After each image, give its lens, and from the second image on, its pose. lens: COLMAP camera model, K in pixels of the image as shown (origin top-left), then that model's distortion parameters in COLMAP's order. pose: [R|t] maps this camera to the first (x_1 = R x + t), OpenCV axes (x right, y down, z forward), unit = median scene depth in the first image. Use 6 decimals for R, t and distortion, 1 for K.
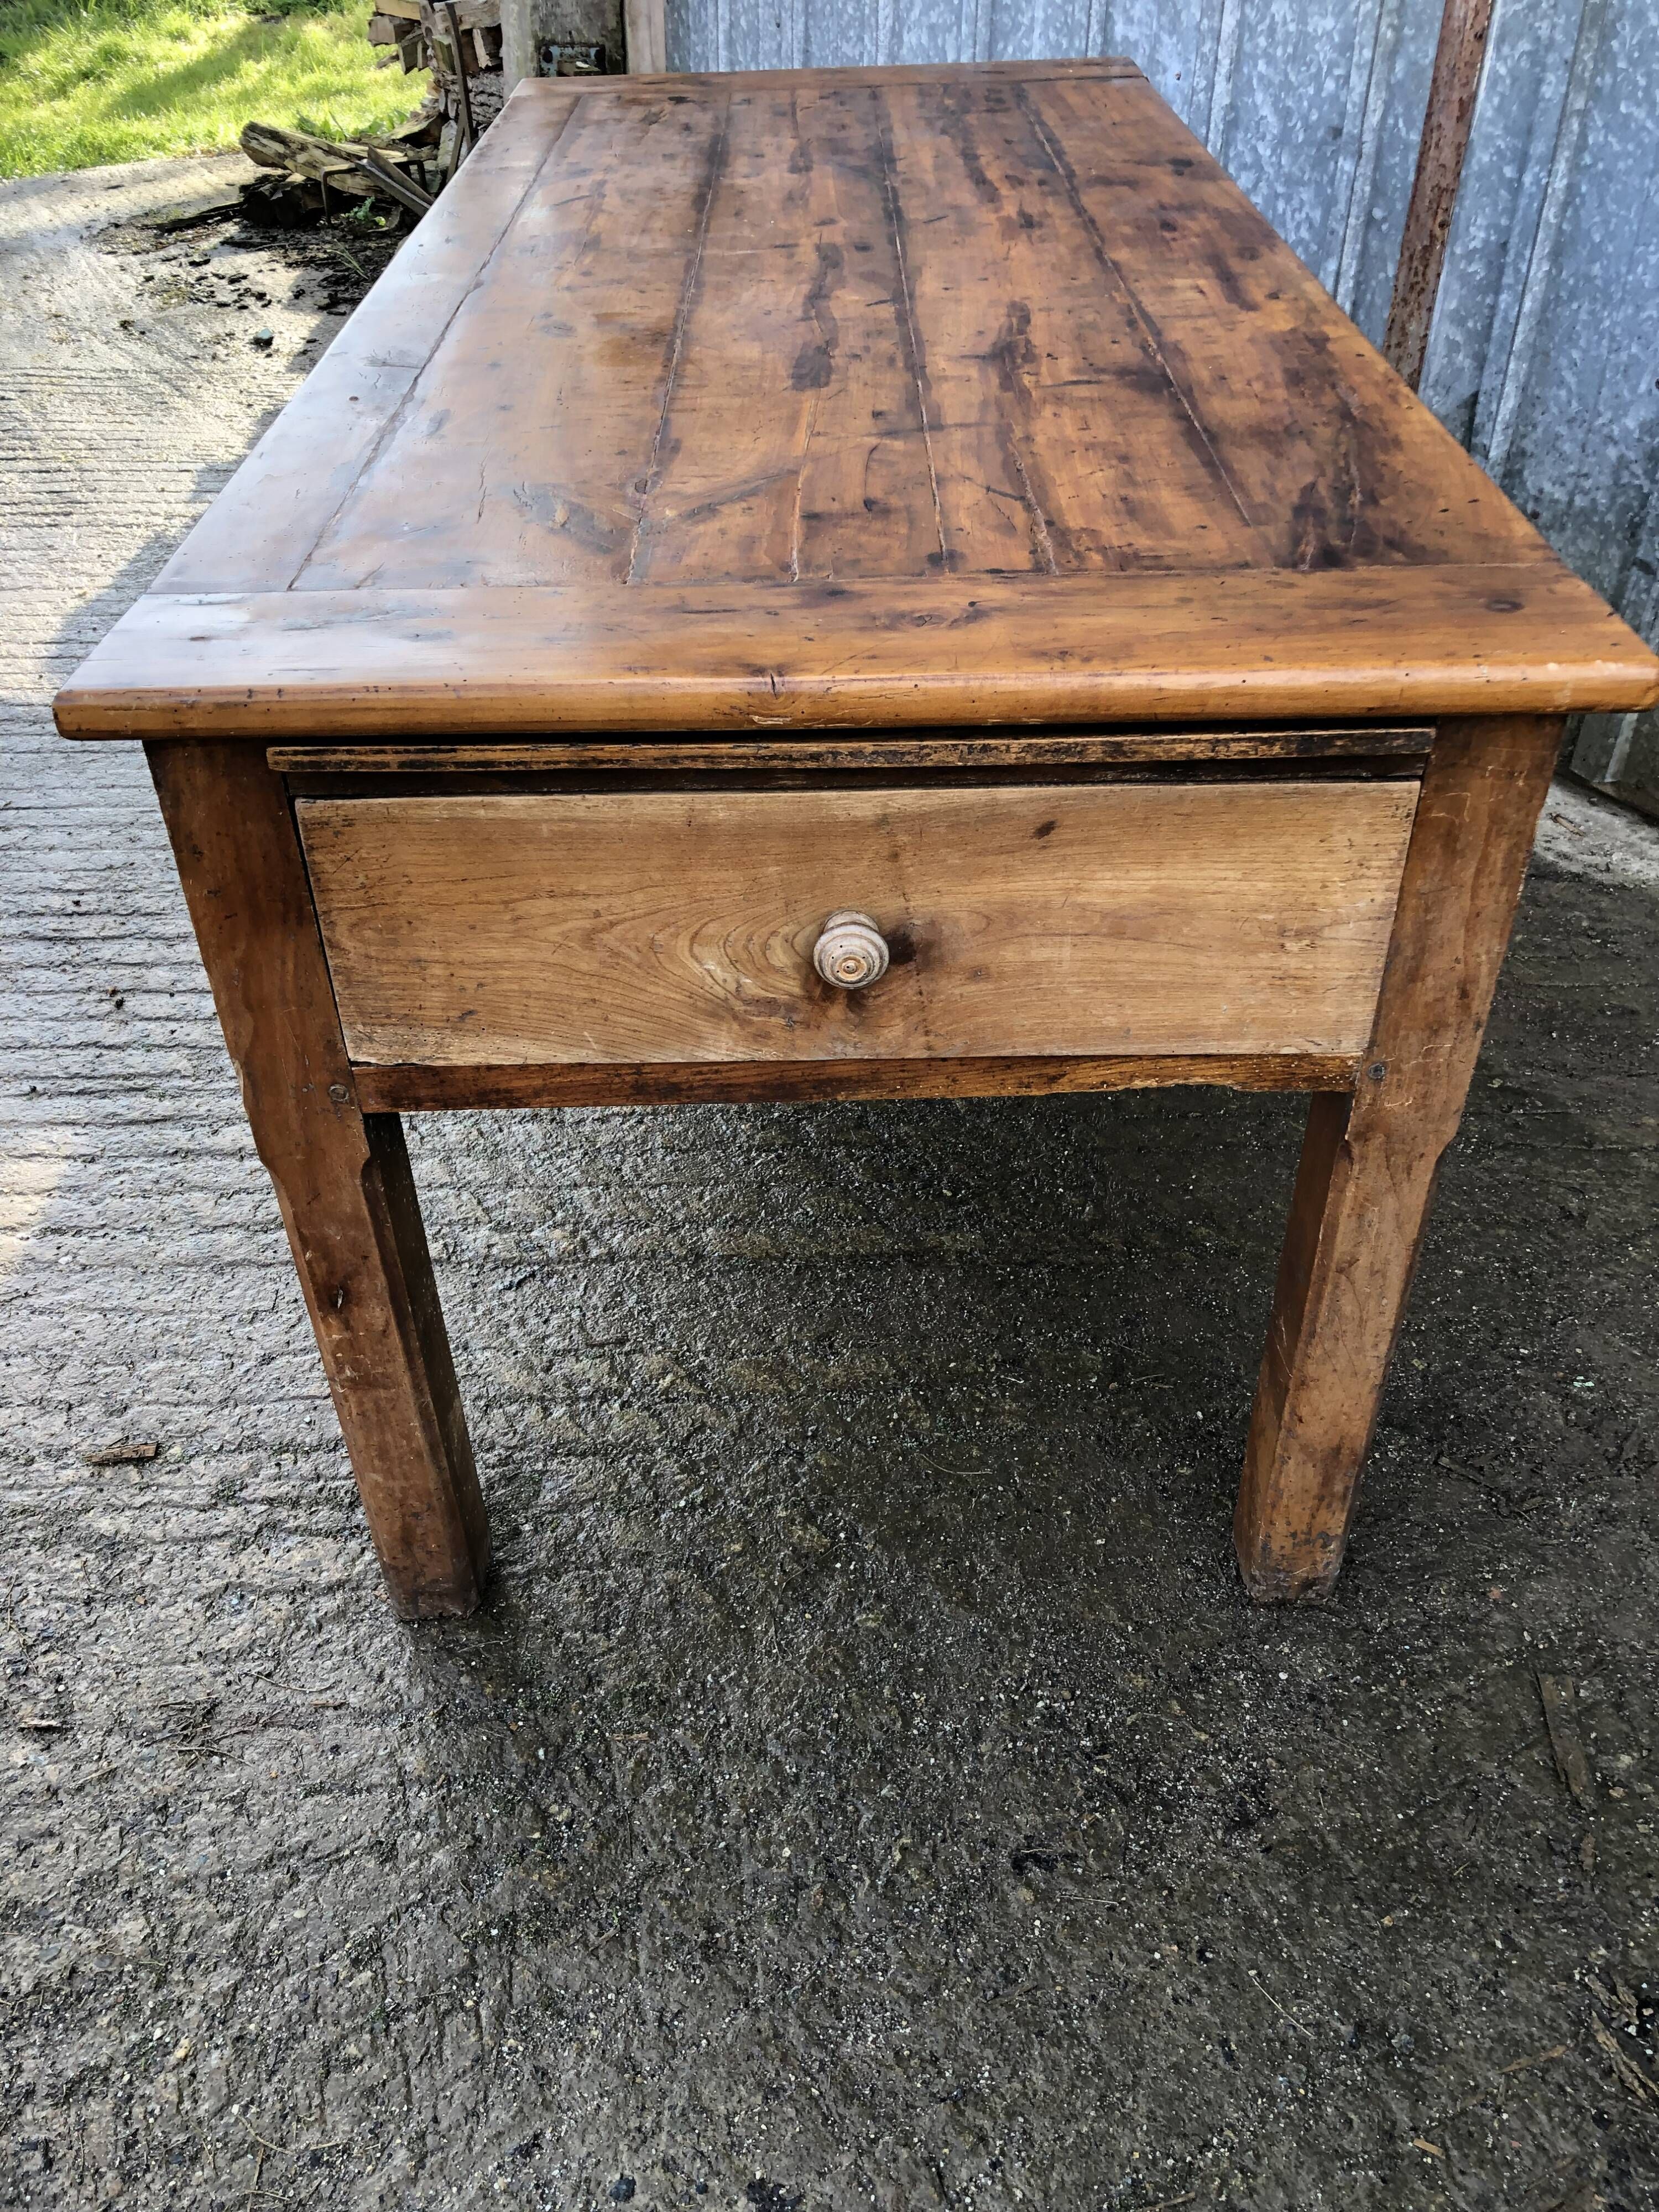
lens RADIAL K [[1816.6, 0, 844.2], [0, 1816.6, 1102.5], [0, 0, 1]] dist [0.009390, 0.013646]
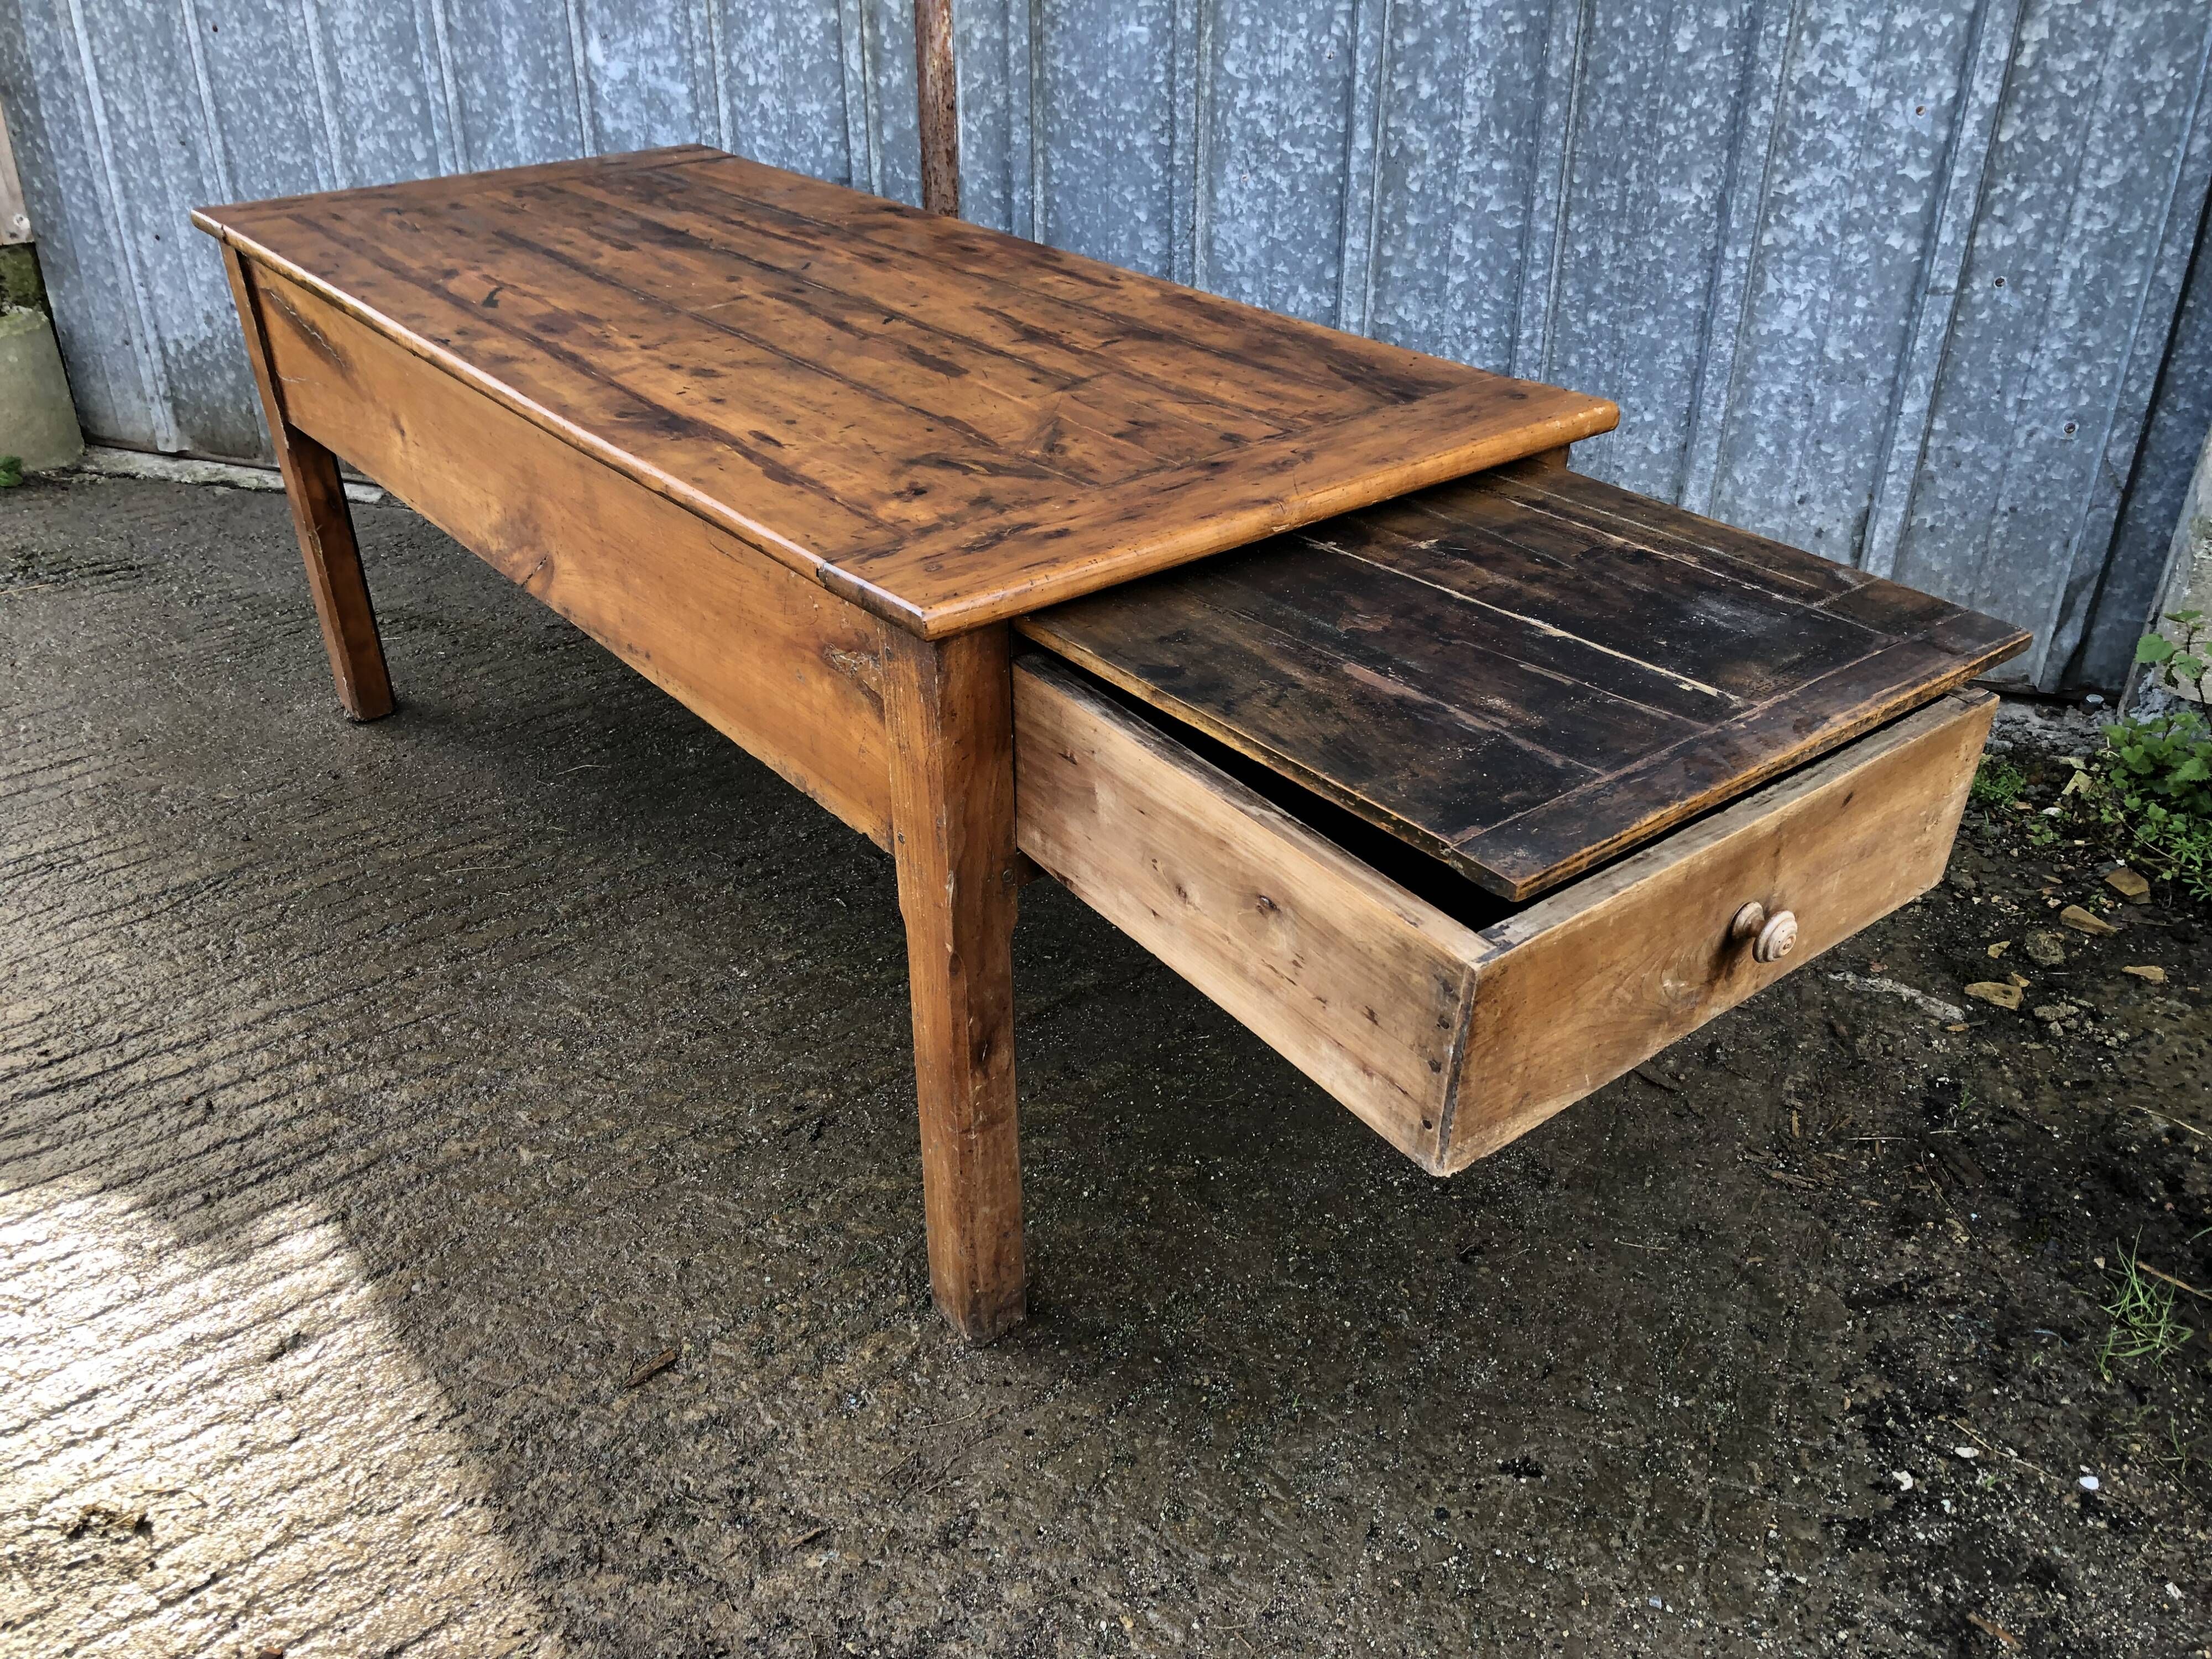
lens RADIAL K [[1816.6, 0, 1111.4], [0, 1816.6, 807.4], [0, 0, 1]] dist [0.009390, 0.013646]
pose [[0.790681, -0.291337, 0.538467, -0.701387], [0.369006, 0.928590, -0.039433, 0.022216], [-0.488527, 0.229877, 0.841723, -0.166784]]
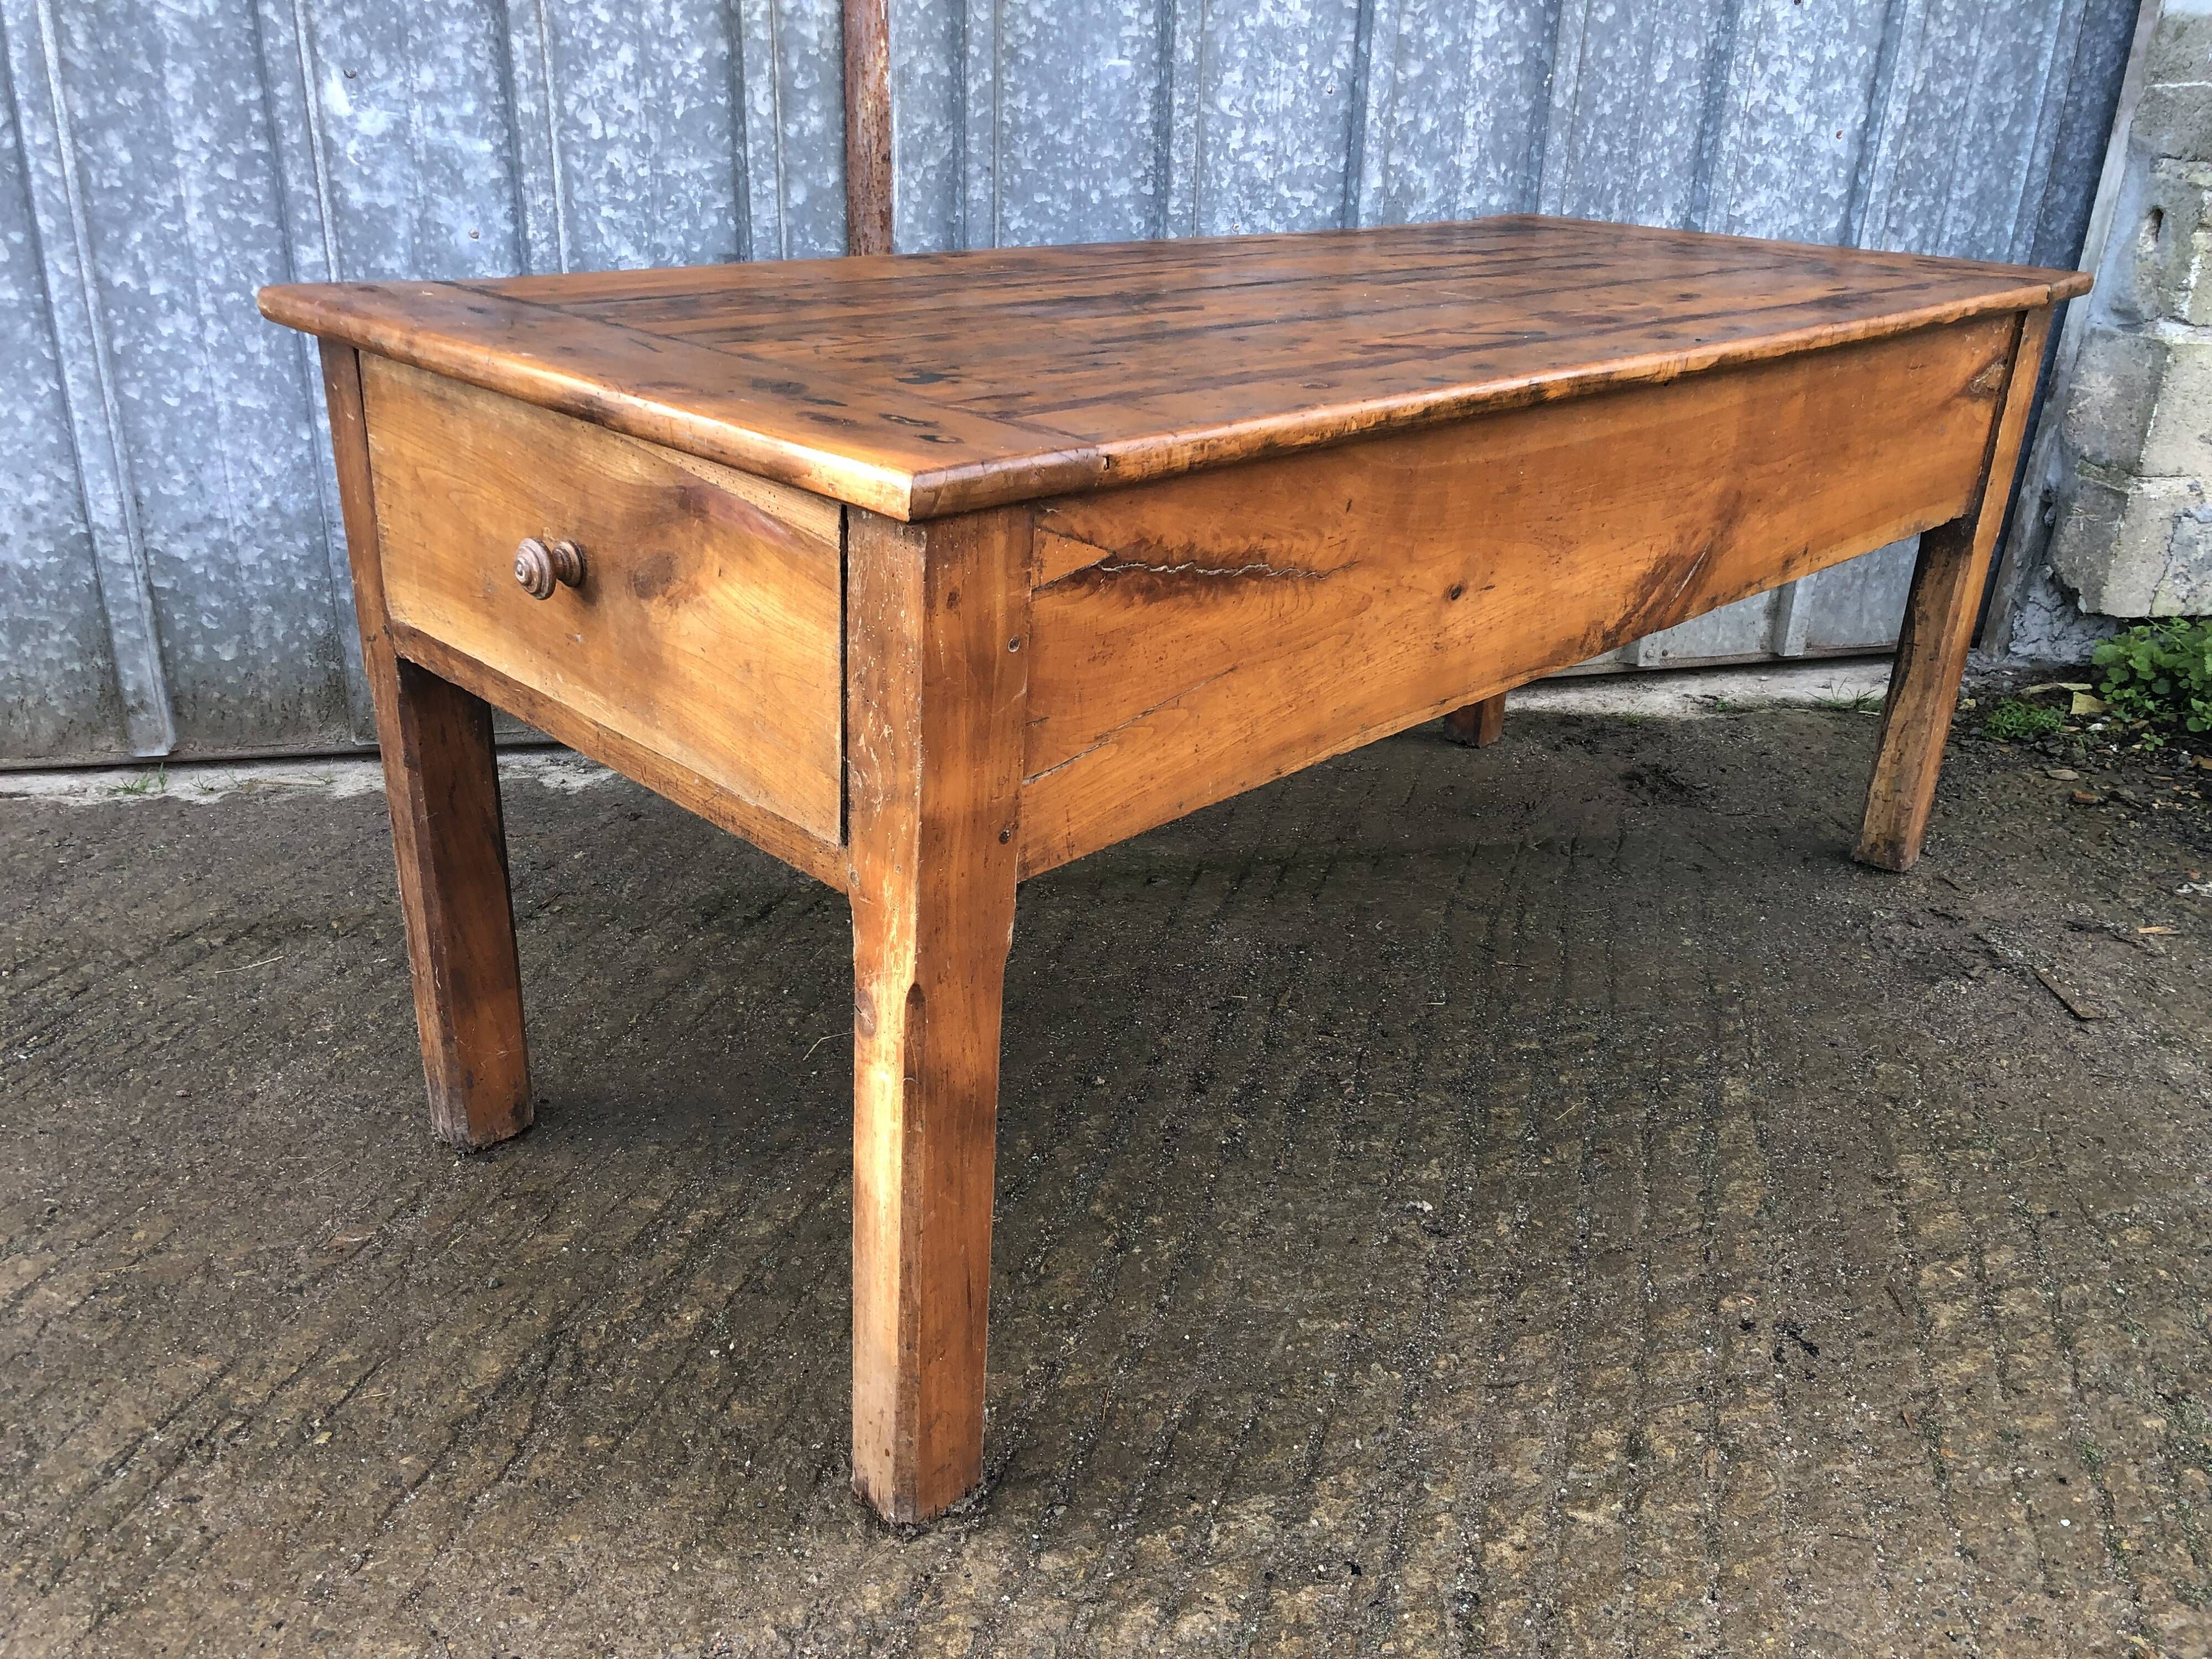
lens RADIAL K [[1816.6, 0, 1090.5], [0, 1816.6, 807.3], [0, 0, 1]] dist [0.009390, 0.013646]
pose [[0.306428, -0.354065, 0.883595, -1.154774], [0.550483, 0.823200, 0.138958, -0.513944], [-0.776576, 0.443823, 0.447158, 0.871455]]
